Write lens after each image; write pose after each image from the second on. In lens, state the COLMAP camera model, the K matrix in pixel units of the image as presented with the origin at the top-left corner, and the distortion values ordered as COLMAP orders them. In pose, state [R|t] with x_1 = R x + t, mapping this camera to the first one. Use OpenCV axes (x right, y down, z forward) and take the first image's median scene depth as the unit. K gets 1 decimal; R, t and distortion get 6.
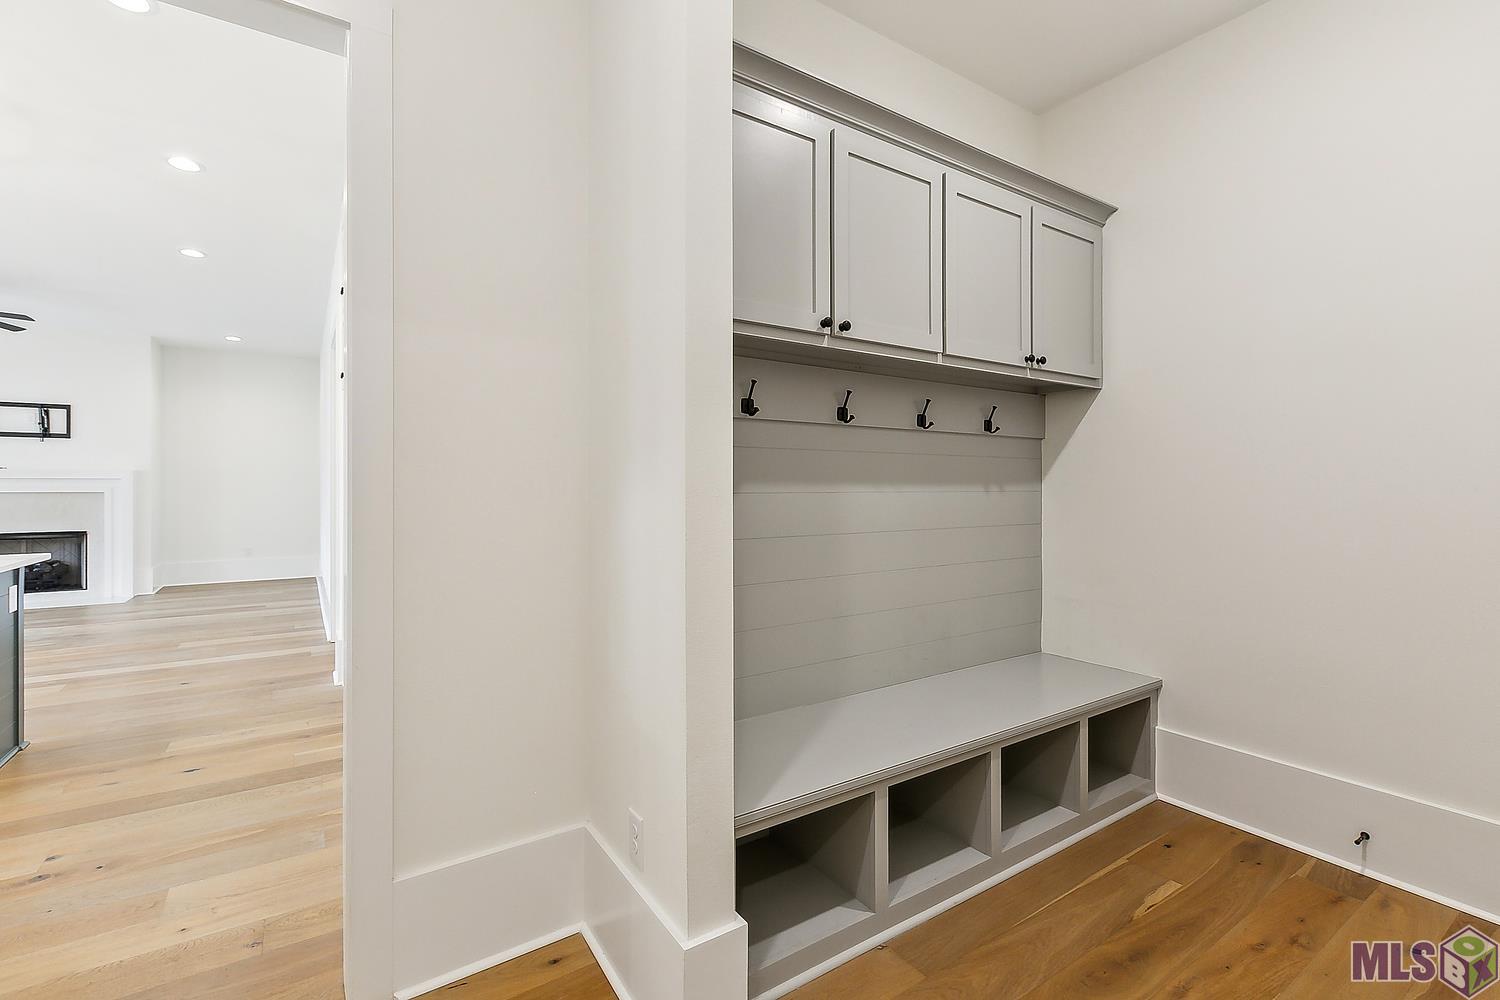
lens RADIAL K [[667.7, 0, 749.9], [0, 667.7, 498.6], [0, 0, 1]] dist [0.000847, -0.000505]
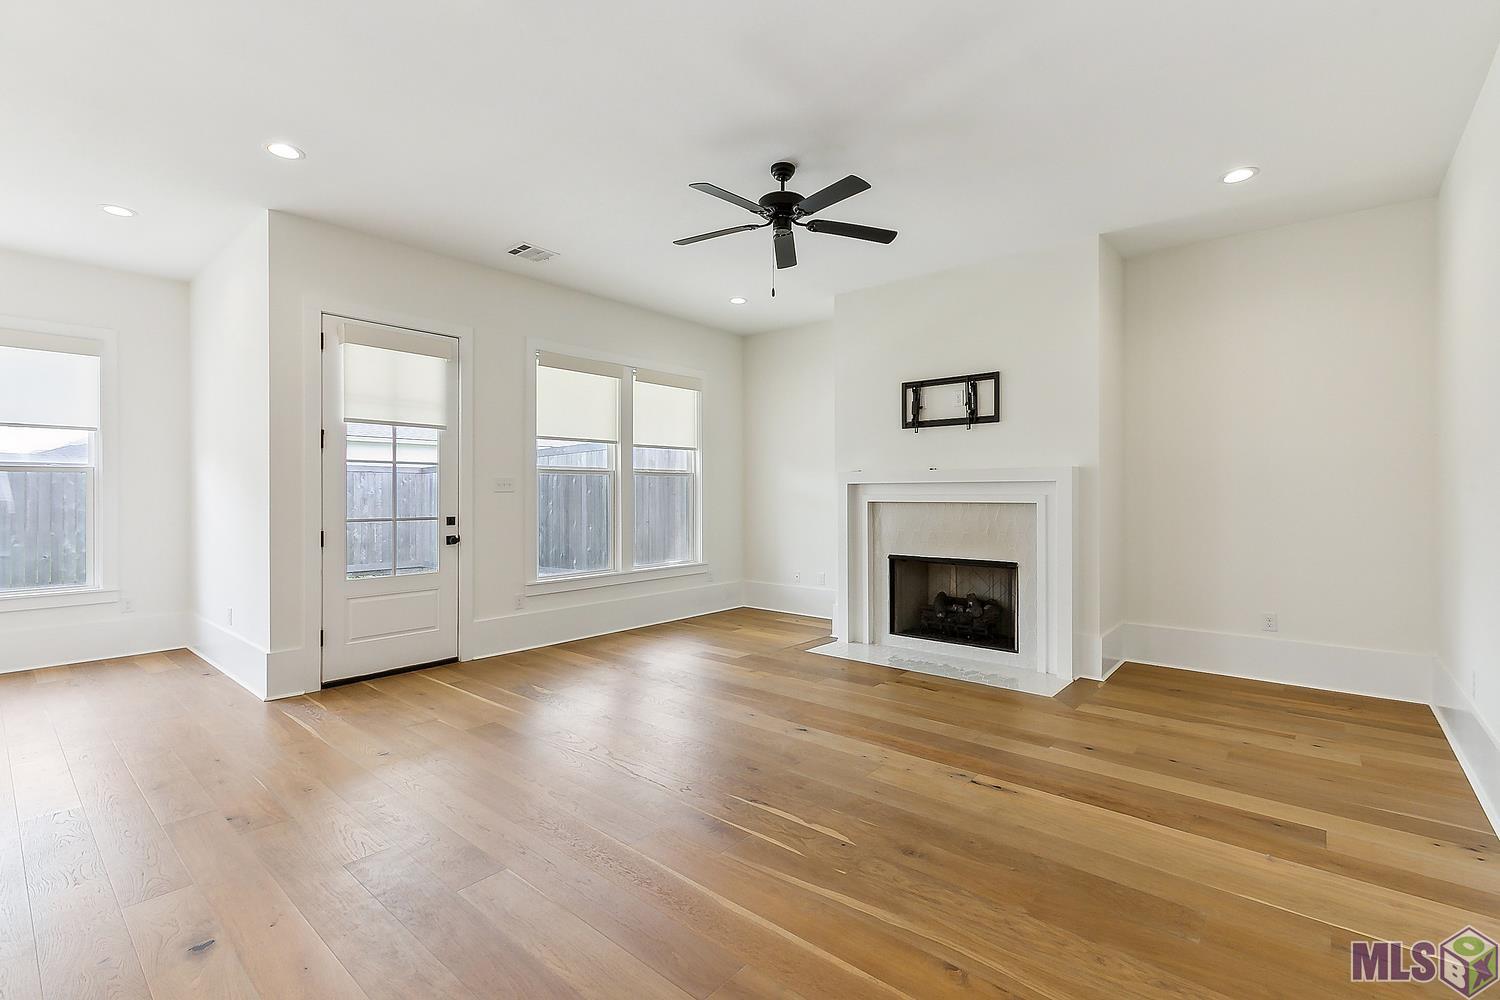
lens RADIAL K [[667.7, 0, 751.1], [0, 667.7, 496.7], [0, 0, 1]] dist [0.000847, -0.000505]
pose [[0.282330, -0.001433, -0.959316, -0.444219], [-0.000539, 0.999998, -0.001652, -0.014264], [0.959317, 0.000984, 0.282329, 0.568288]]
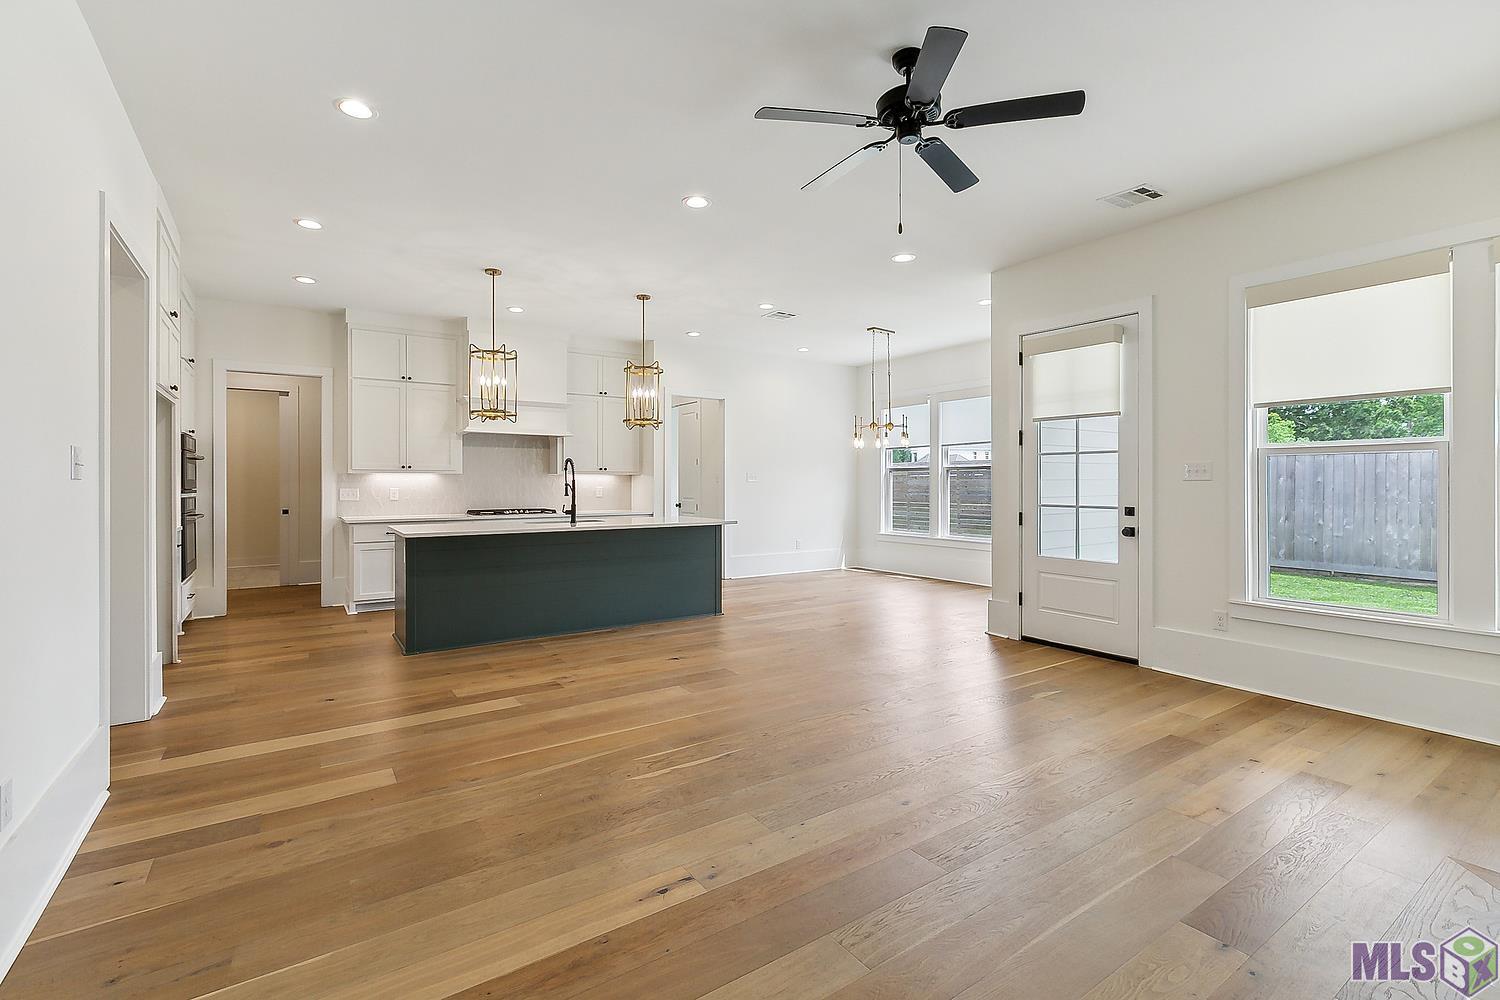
lens RADIAL K [[667.7, 0, 751.8], [0, 667.7, 488.5], [0, 0, 1]] dist [0.000847, -0.000505]
pose [[-0.999704, -0.005904, -0.023594, -1.010239], [-0.006221, 0.999891, 0.013379, -0.021275], [0.023512, 0.013522, -0.999632, 1.390450]]
